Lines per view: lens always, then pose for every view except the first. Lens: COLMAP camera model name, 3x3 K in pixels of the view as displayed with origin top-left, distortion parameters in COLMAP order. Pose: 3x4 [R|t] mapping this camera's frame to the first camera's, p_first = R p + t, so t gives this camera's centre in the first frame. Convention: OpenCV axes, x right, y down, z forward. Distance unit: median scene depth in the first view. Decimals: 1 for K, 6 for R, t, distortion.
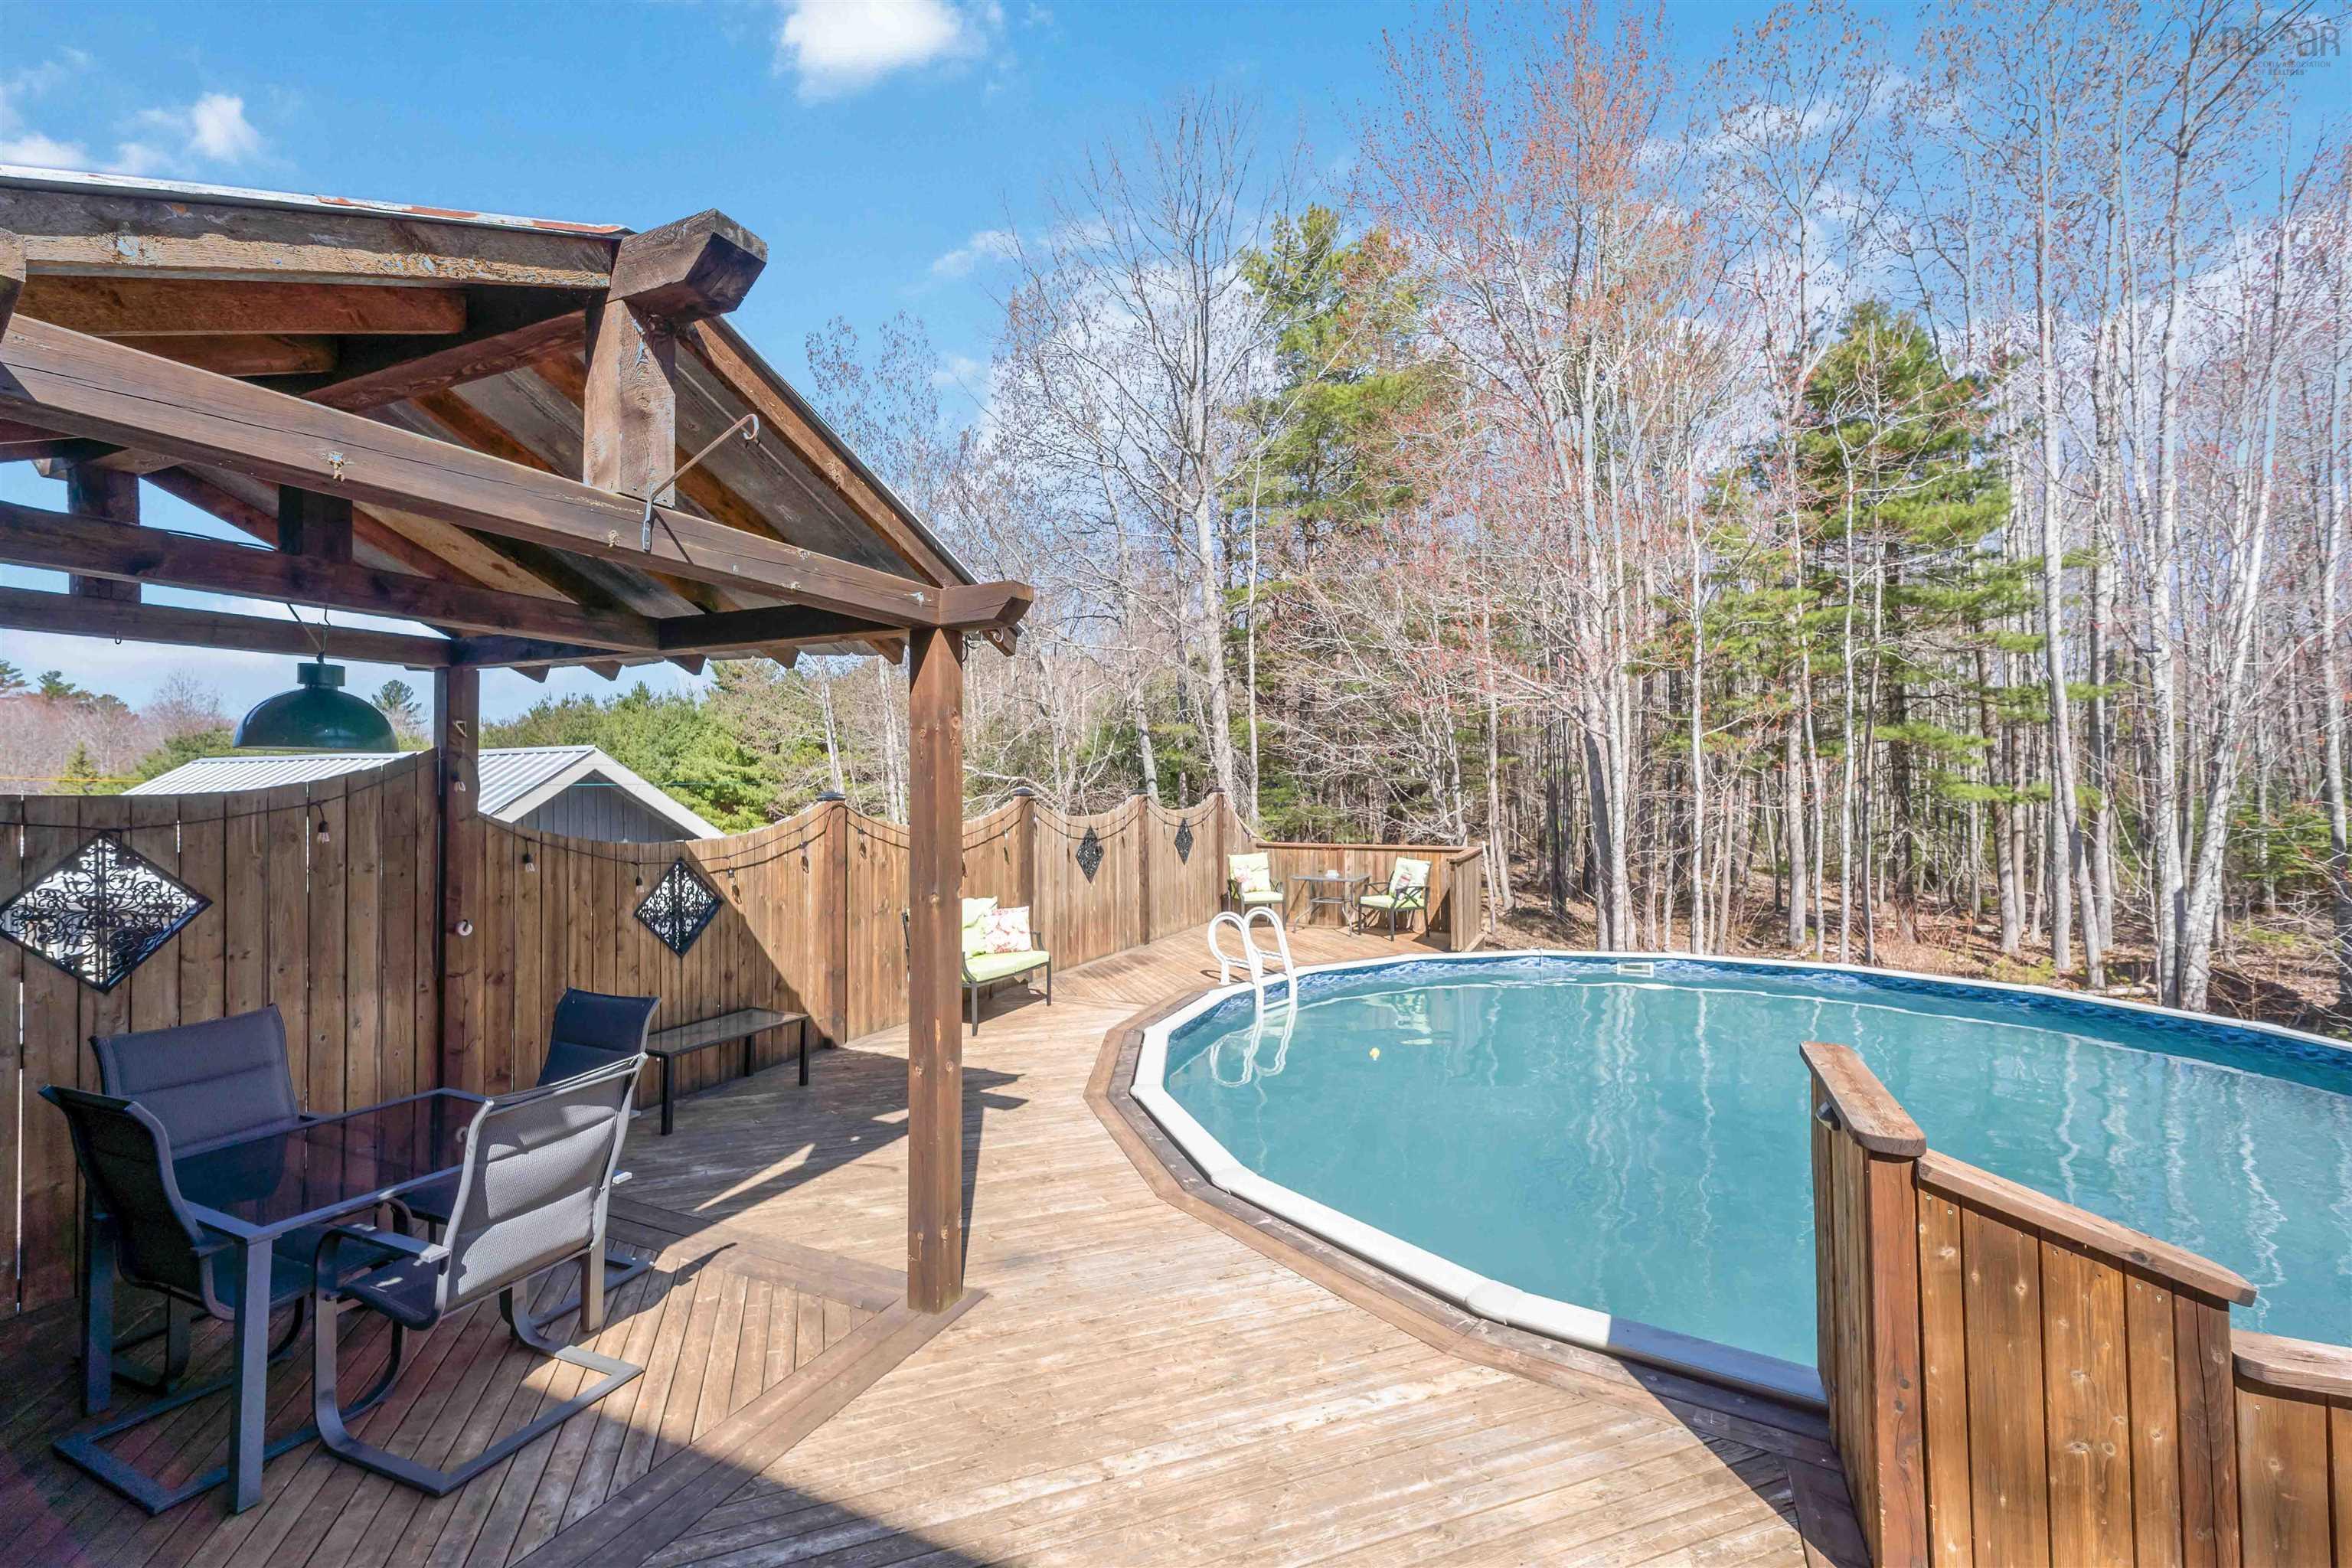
lens RADIAL K [[1006.9, 0, 1181.7], [0, 1006.9, 759.5], [0, 0, 1]] dist [0.001735, 0.000303]
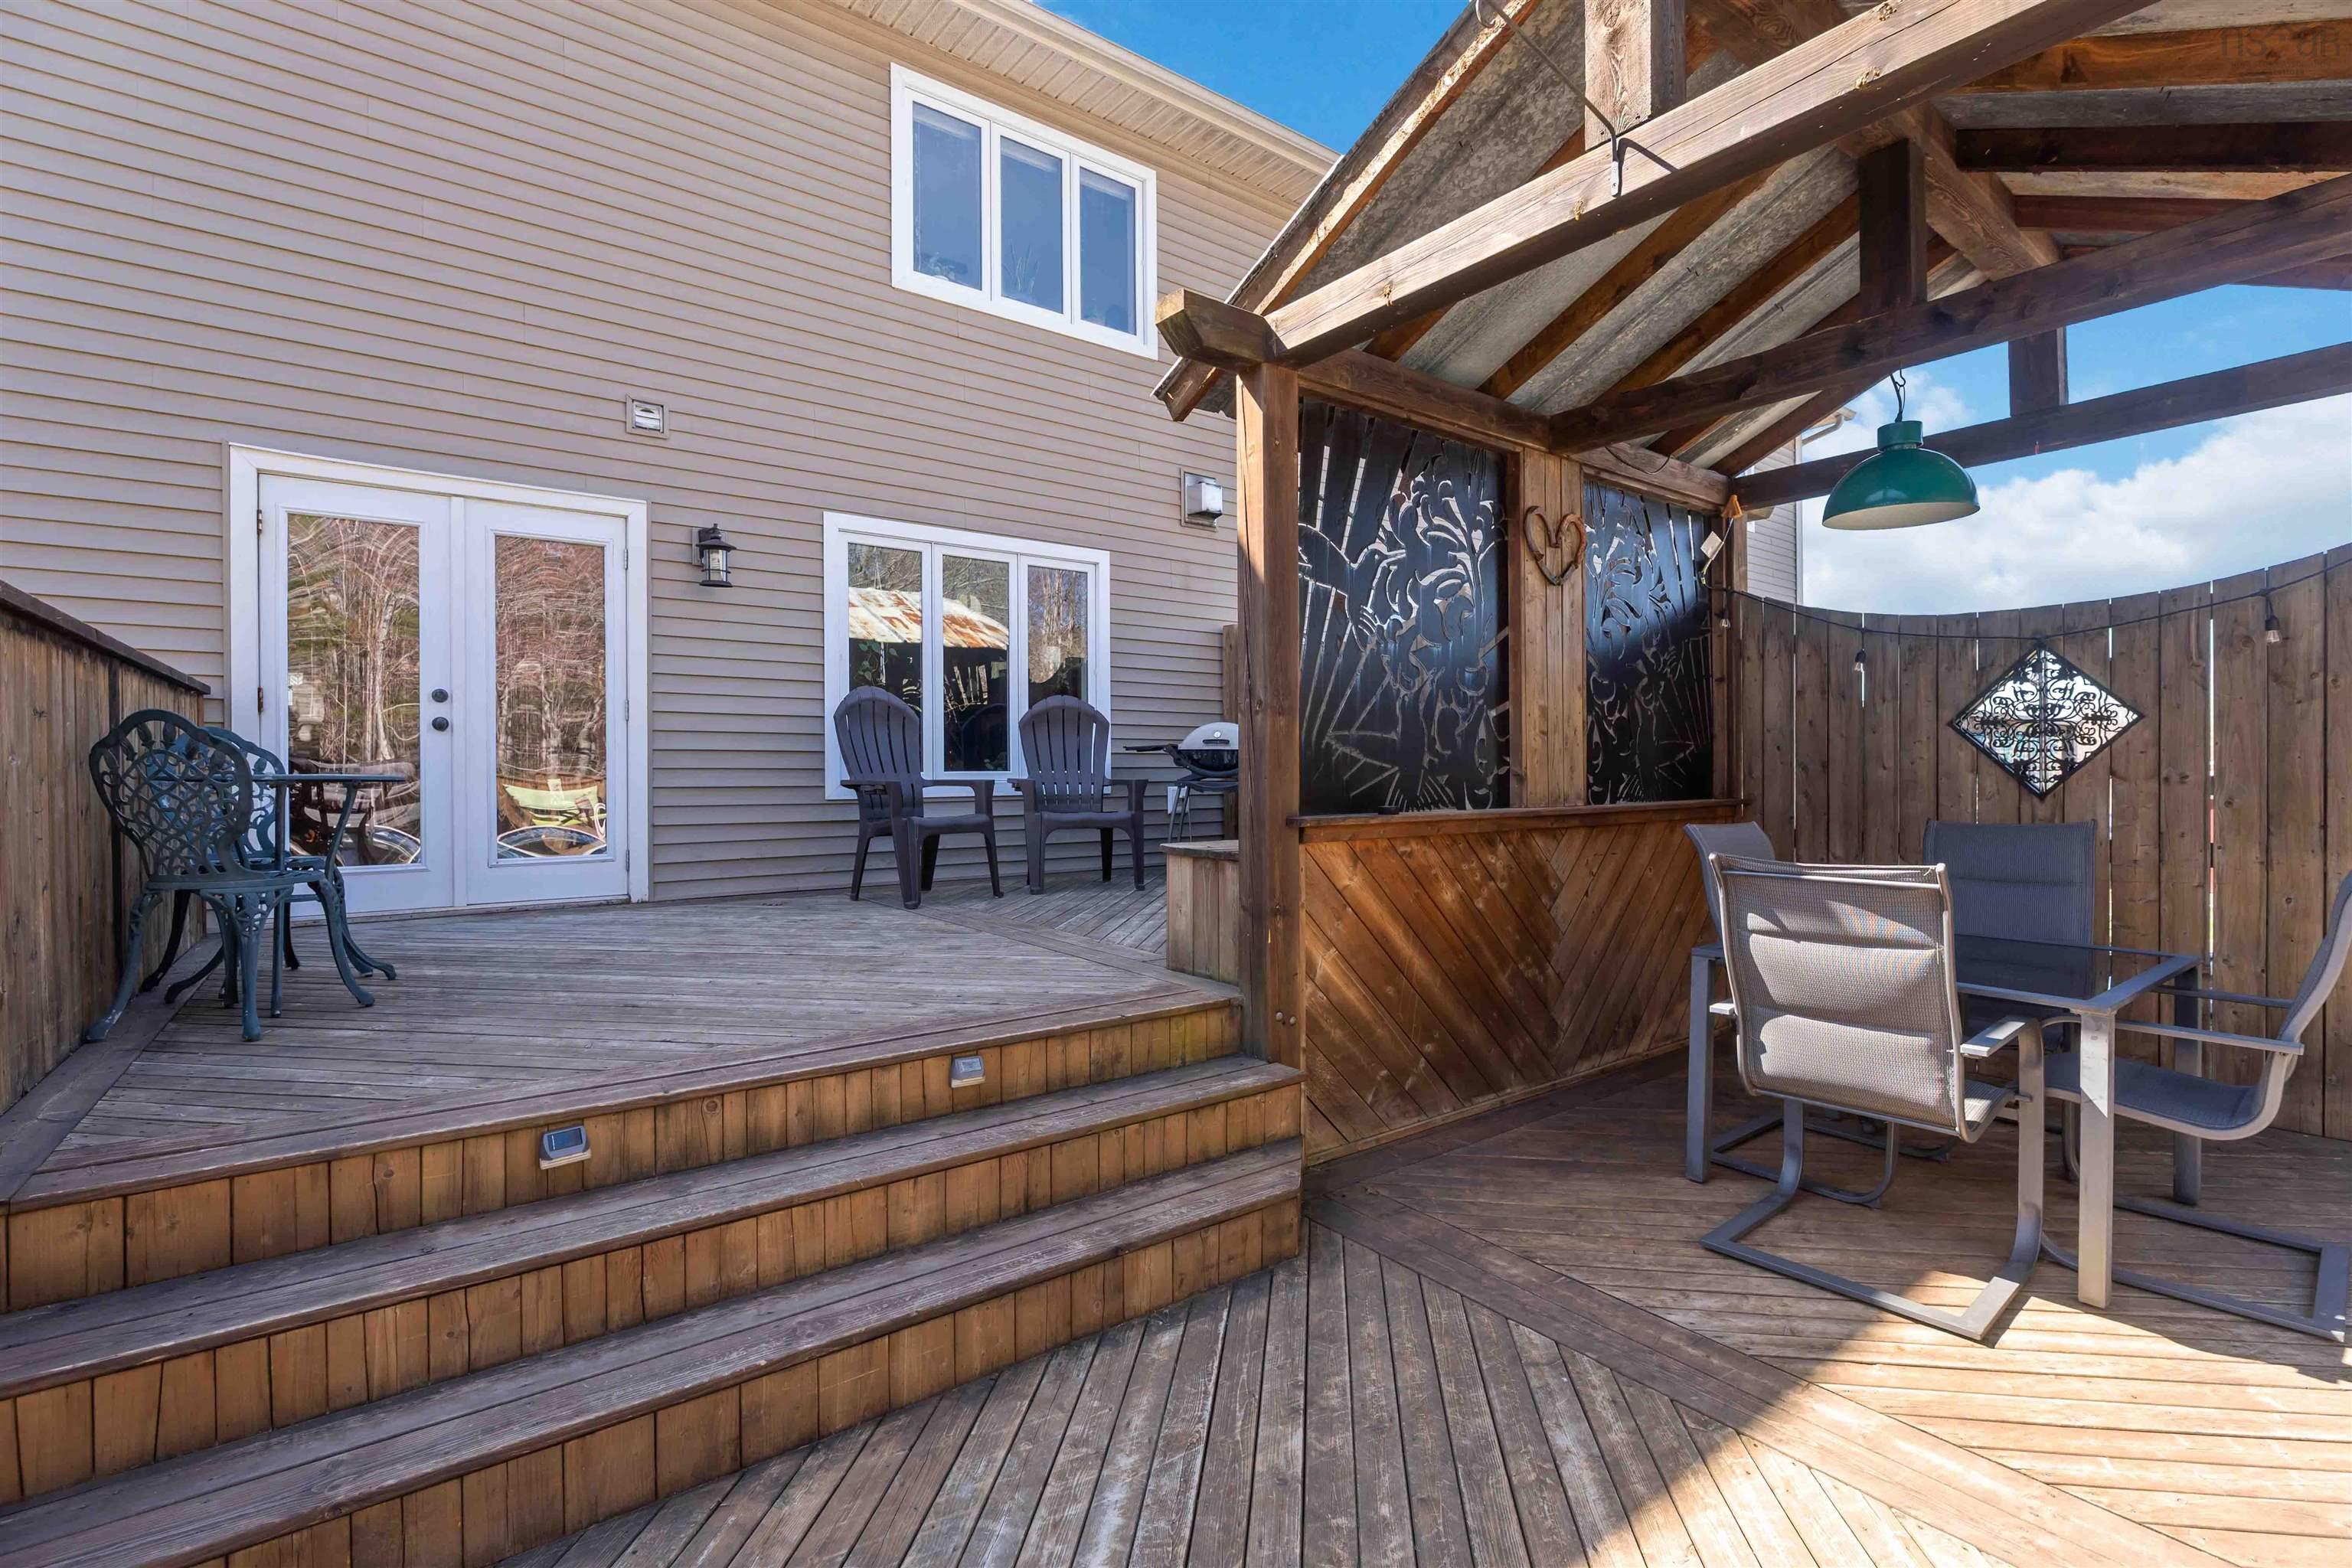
lens RADIAL K [[1061.1, 0, 1176.0], [0, 1061.1, 784.0], [0, 0, 1]] dist [-0.001242, -0.000217]
pose [[-0.495147, 0.016997, -0.868643, 0.341846], [0.026429, 0.999641, 0.004495, 0.216754], [0.868407, -0.020732, -0.495418, 0.893646]]
